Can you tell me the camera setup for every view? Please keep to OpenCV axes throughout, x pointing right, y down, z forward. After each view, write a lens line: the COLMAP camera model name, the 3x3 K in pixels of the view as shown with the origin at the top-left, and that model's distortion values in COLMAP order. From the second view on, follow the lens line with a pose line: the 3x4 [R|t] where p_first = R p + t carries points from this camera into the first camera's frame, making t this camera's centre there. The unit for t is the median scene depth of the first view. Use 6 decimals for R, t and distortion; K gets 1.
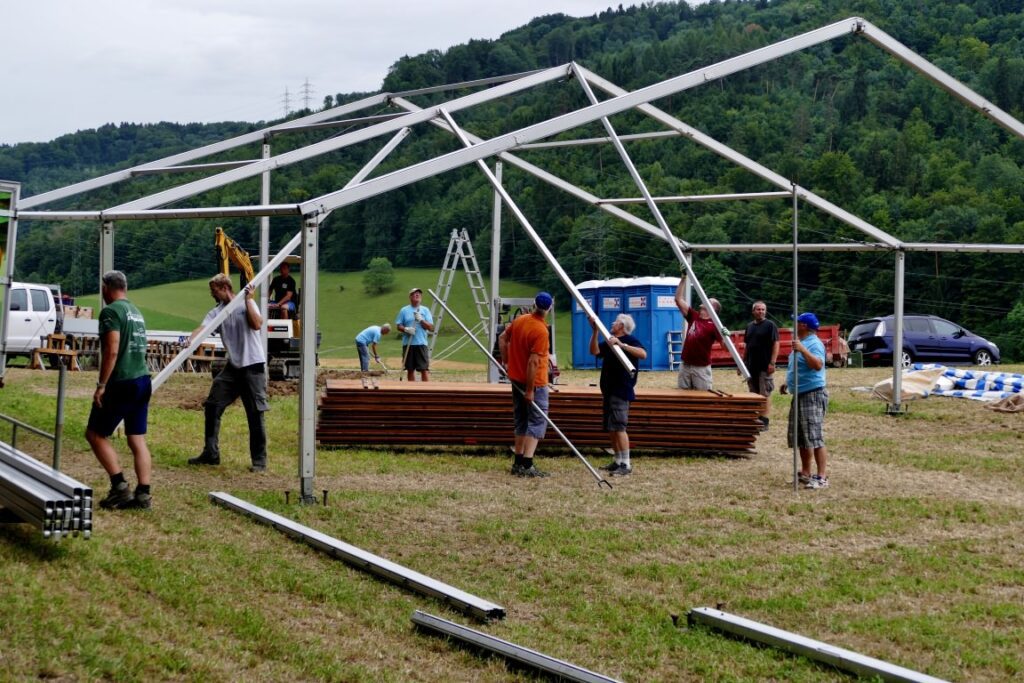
lens RADIAL K [[1668.6, 0, 488.3], [0, 1668.6, 342.7], [0, 0, 1]] dist [-0.039745, 0.108568]
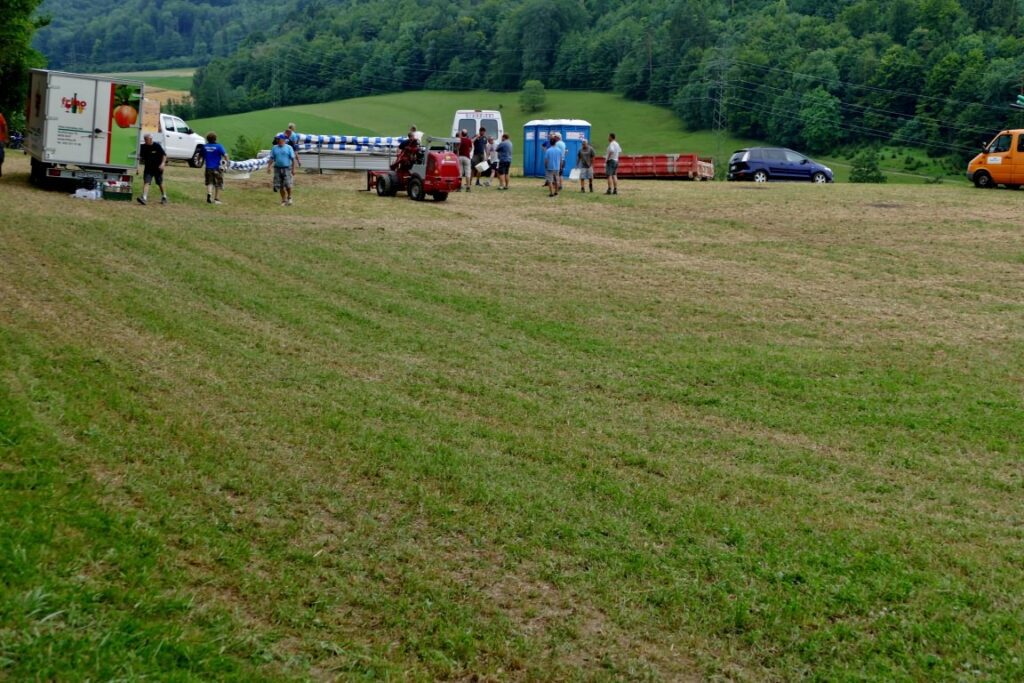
lens RADIAL K [[1668.6, 0, 488.3], [0, 1668.6, 342.7], [0, 0, 1]] dist [-0.039745, 0.108568]
pose [[0.990773, 0.042601, -0.128663, 0.064417], [-0.027916, 0.993105, 0.113859, -0.001928], [0.132627, -0.109217, 0.985130, -0.161217]]
